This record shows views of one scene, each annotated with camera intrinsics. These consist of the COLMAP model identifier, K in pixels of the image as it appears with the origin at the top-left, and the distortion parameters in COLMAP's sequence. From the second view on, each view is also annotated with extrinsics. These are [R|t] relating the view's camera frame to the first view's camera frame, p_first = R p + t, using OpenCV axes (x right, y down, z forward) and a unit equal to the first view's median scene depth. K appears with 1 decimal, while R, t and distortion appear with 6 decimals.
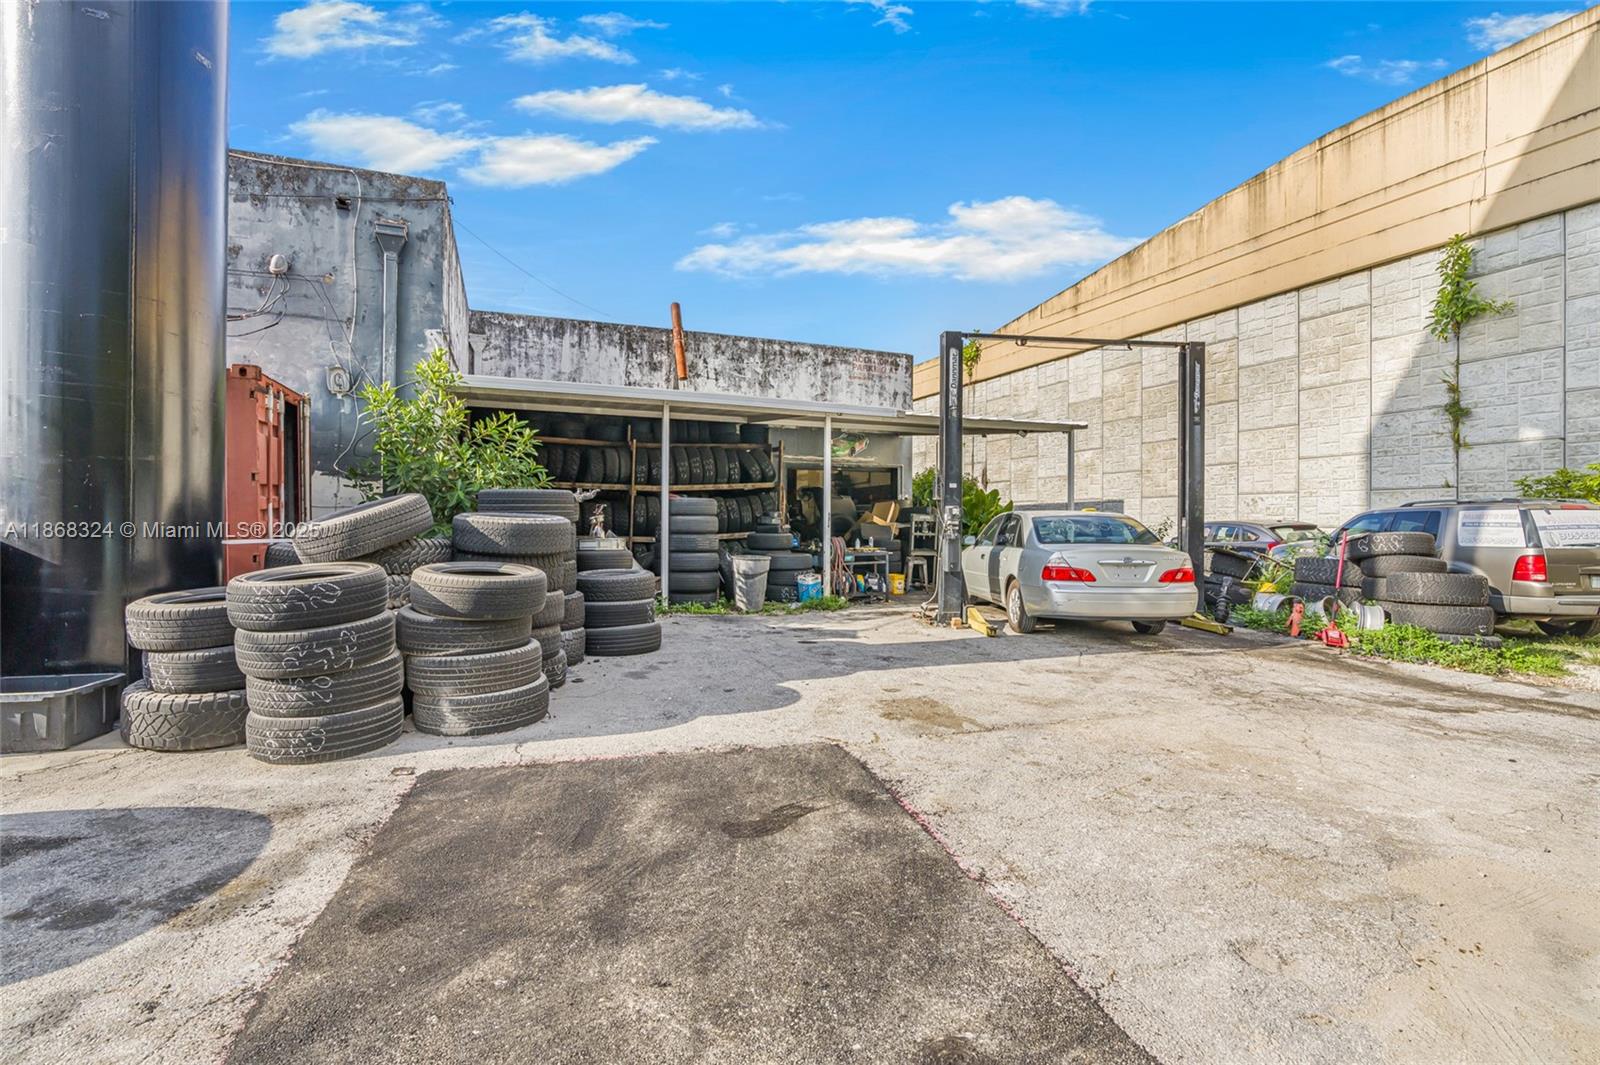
lens RADIAL K [[743.7, 0, 797.0], [0, 743.7, 526.2], [0, 0, 1]] dist [-0.018662, 0.001103]
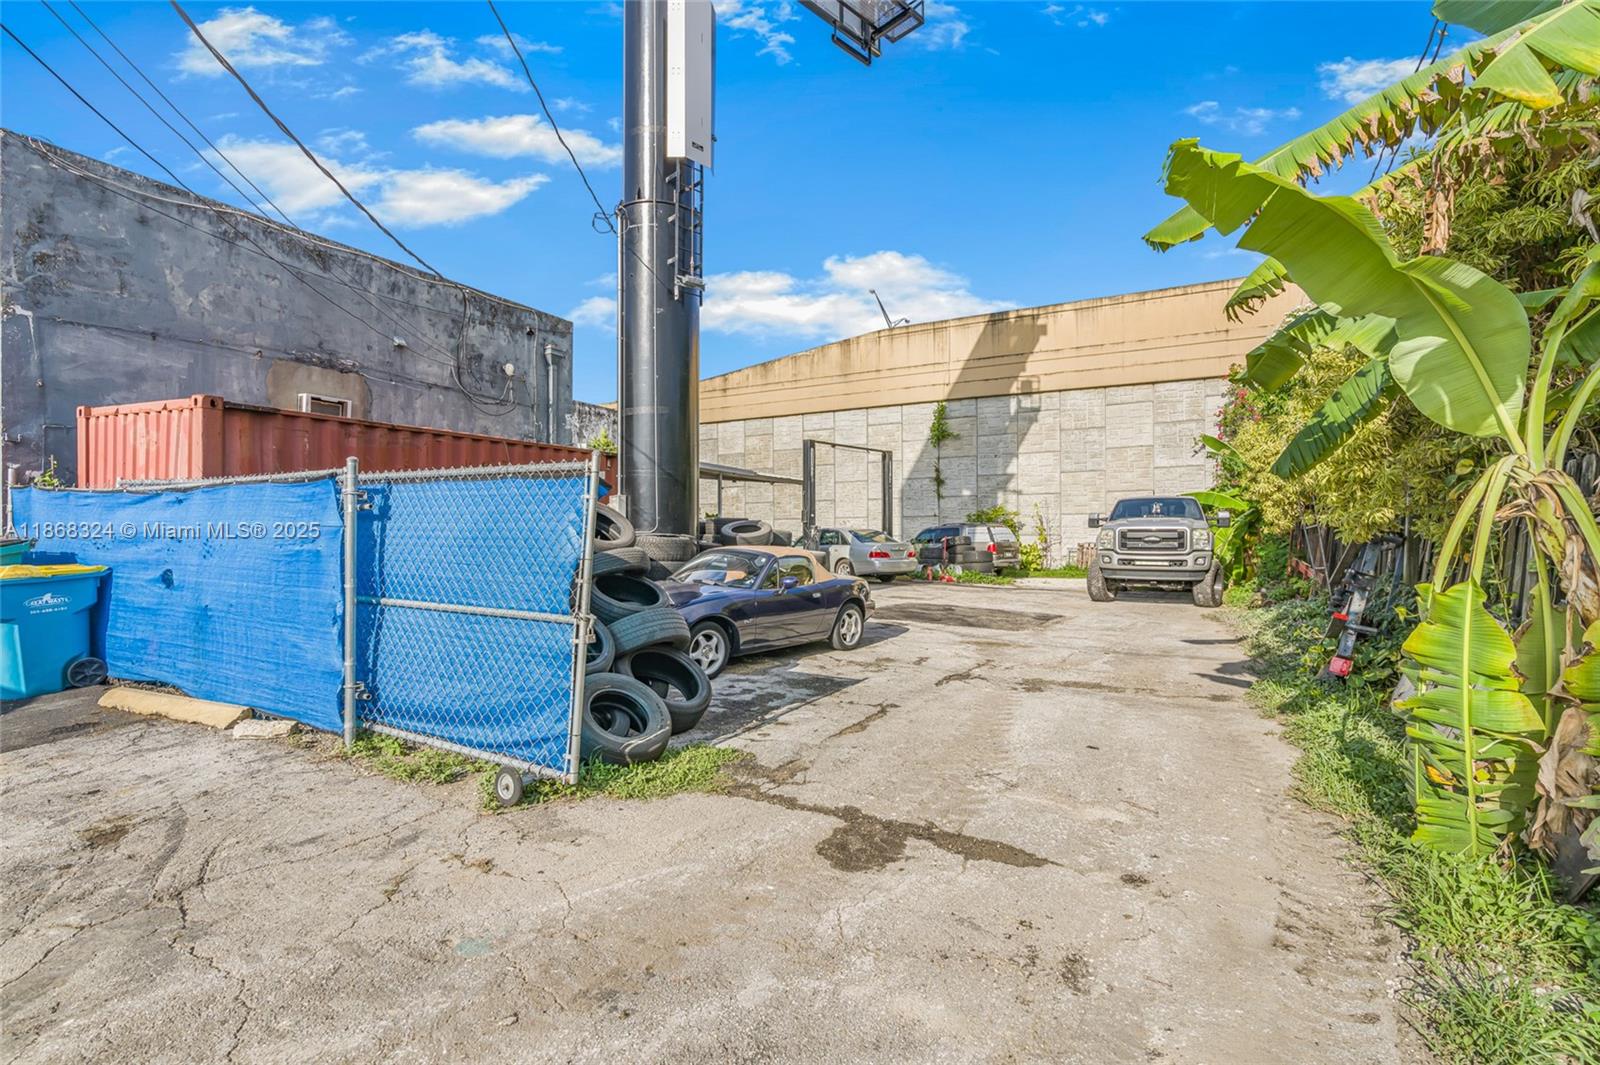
lens RADIAL K [[743.7, 0, 797.0], [0, 743.7, 526.2], [0, 0, 1]] dist [-0.018662, 0.001103]
pose [[0.763008, 0.000708, 0.646389, -0.821614], [0.014267, 0.999737, -0.017936, 0.007593], [-0.646232, 0.022908, 0.762798, -0.381584]]
